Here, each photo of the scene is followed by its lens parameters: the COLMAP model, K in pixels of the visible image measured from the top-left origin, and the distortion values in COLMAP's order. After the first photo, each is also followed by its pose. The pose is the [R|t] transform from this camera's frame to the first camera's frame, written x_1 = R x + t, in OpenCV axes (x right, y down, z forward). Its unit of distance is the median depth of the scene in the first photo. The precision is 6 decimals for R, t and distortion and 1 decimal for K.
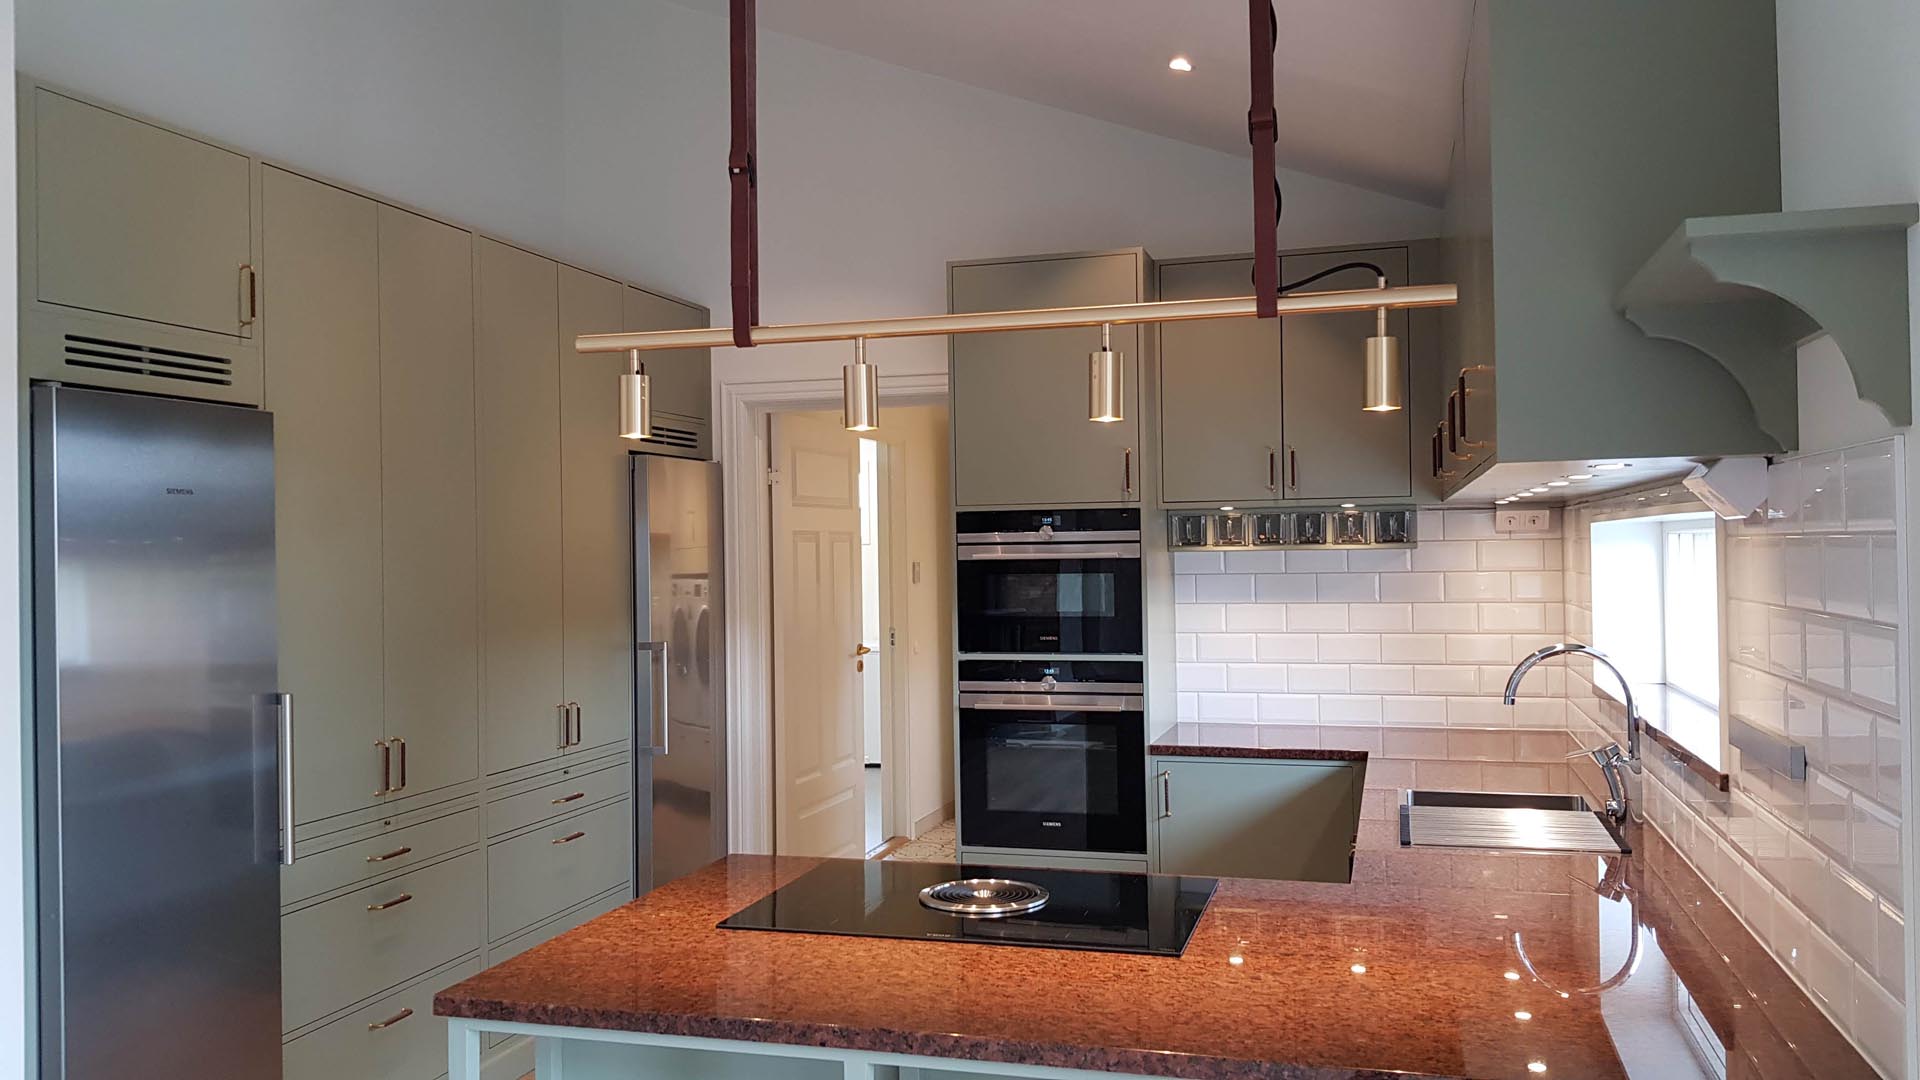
lens RADIAL K [[1492.7, 0, 959.6], [0, 1492.7, 527.4], [0, 0, 1]] dist [0.063275, -0.087475]
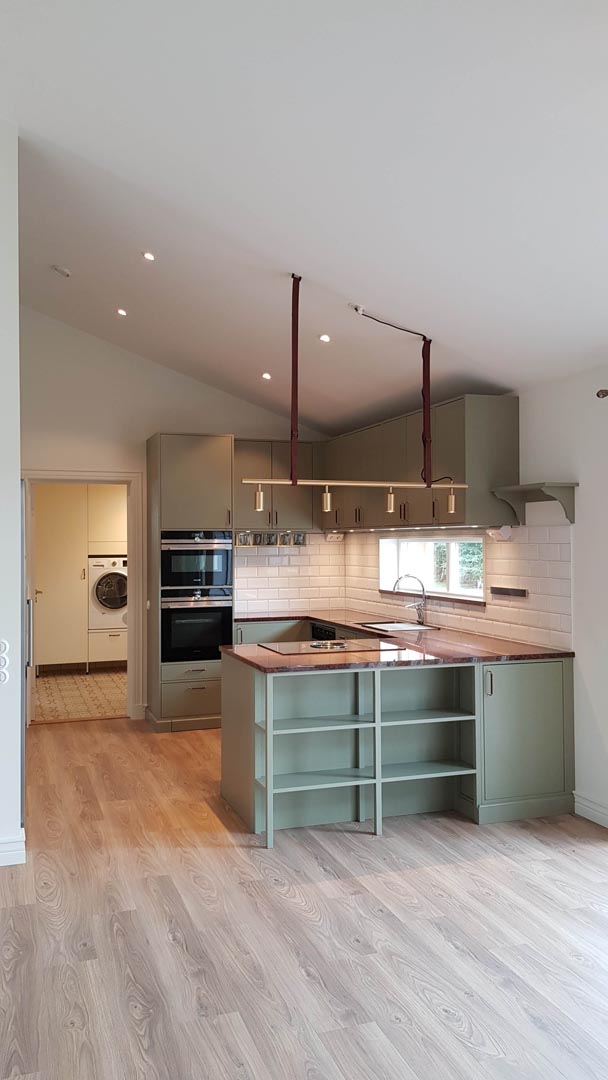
lens RADIAL K [[839.6, 0, 303.4], [0, 839.6, 533.2], [0, 0, 1]] dist [0.063275, -0.087475]
pose [[0.808780, 0.017346, 0.587855, -0.654235], [-0.014231, 0.999849, -0.009924, 0.004025], [-0.587939, -0.000339, 0.808905, -0.298573]]
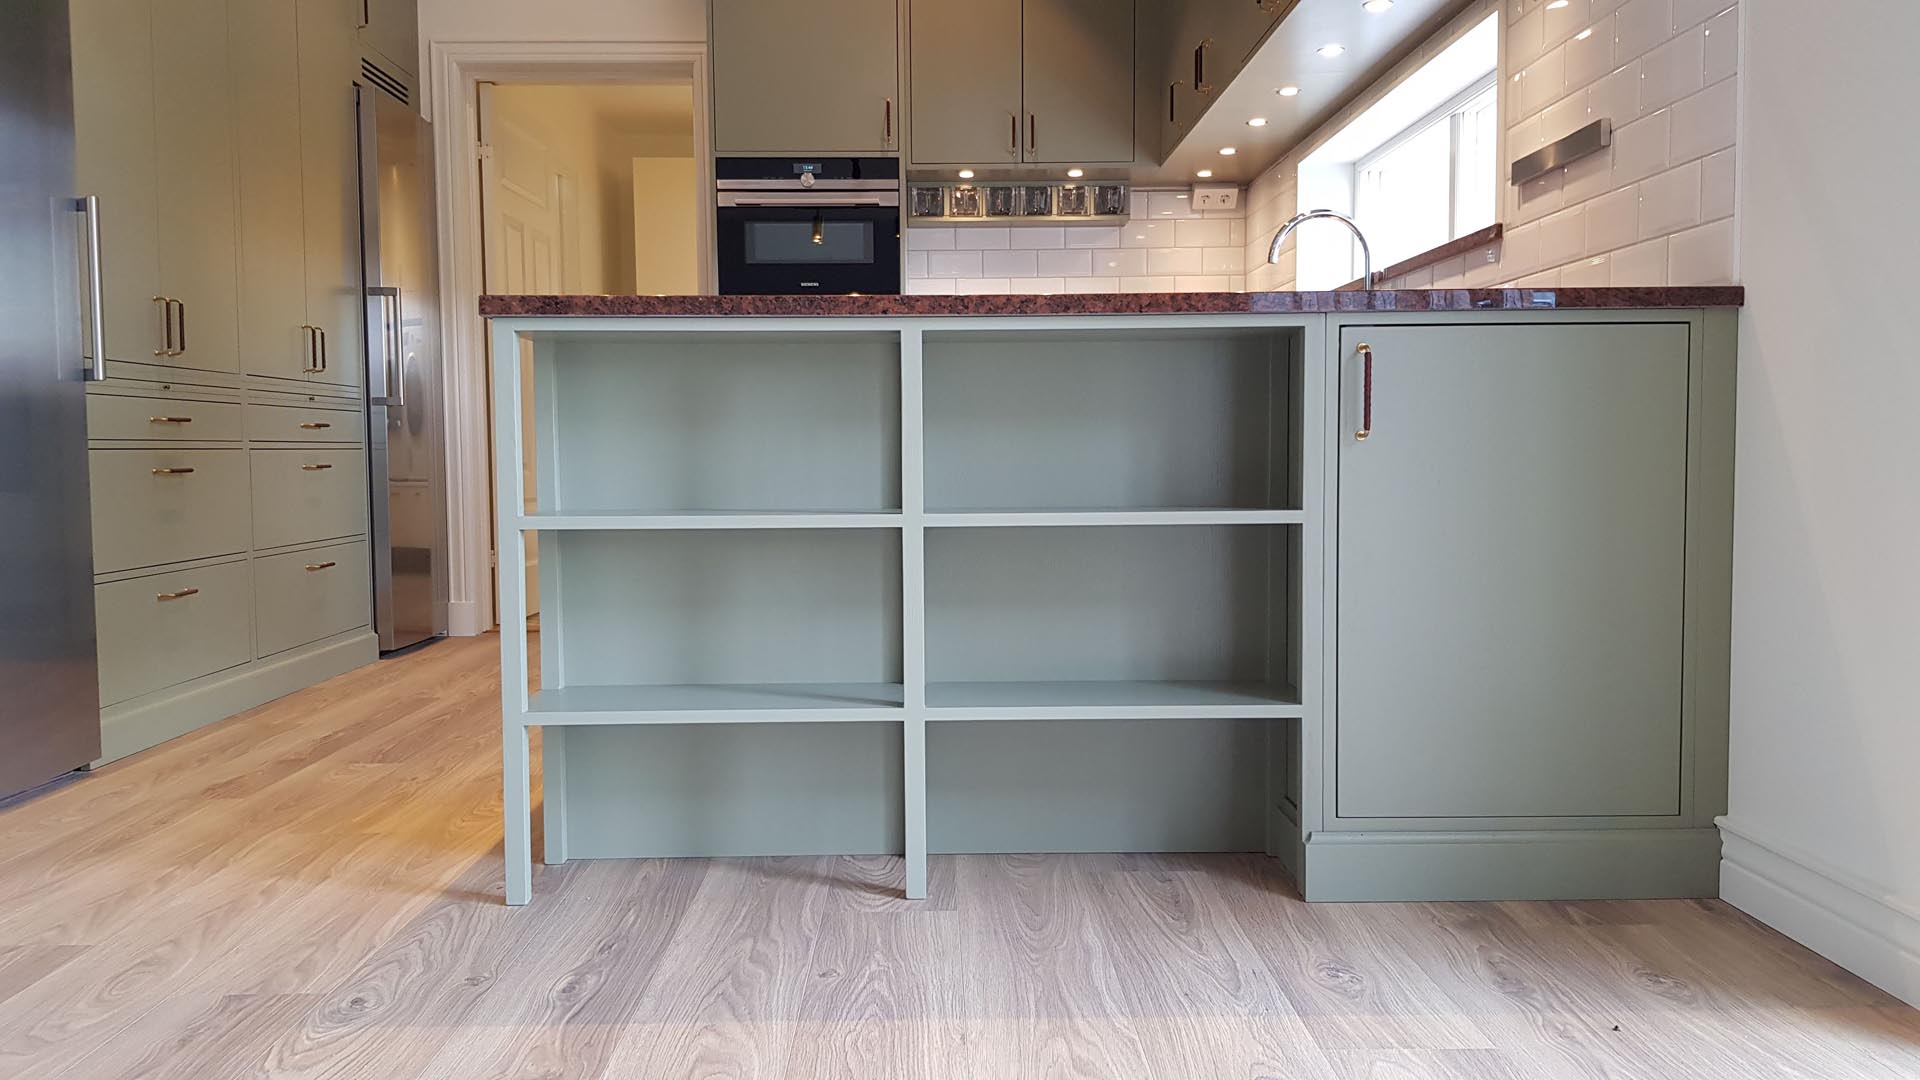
lens RADIAL K [[1492.7, 0, 969.2], [0, 1492.7, 551.2], [0, 0, 1]] dist [0.063275, -0.087475]
pose [[0.952069, -0.015294, 0.305500, -0.155961], [-0.007452, 0.997293, 0.073150, 0.182857], [-0.305792, -0.071920, 0.949378, -0.038946]]
